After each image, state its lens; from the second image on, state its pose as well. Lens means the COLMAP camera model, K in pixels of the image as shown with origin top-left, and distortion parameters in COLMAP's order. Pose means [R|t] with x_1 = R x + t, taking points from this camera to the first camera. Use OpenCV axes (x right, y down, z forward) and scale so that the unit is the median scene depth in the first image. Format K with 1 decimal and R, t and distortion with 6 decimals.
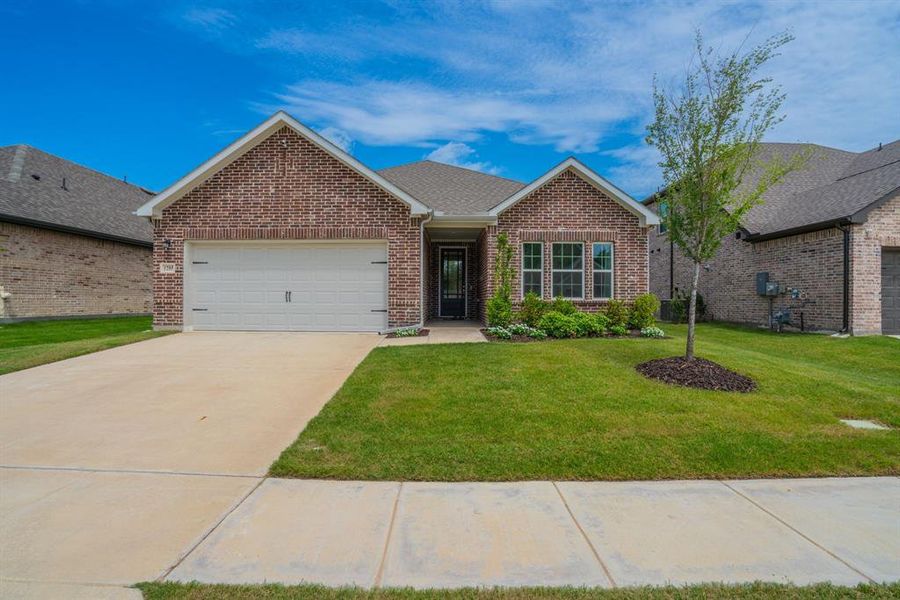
lens RADIAL K [[415.0, 0, 455.1], [0, 415.0, 299.4], [0, 0, 1]] dist [-0.050400, 0.020698]
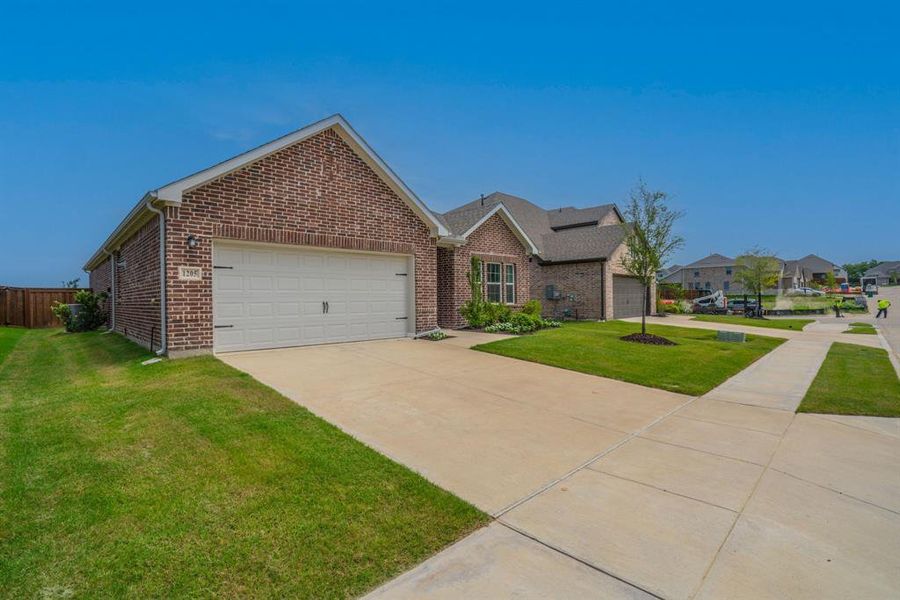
lens RADIAL K [[415.0, 0, 455.1], [0, 415.0, 299.4], [0, 0, 1]] dist [-0.050400, 0.020698]
pose [[0.711853, -0.011355, 0.702237, -0.881810], [0.012454, 0.999916, 0.003543, -0.025238], [-0.702218, 0.006223, 0.711935, 0.118793]]
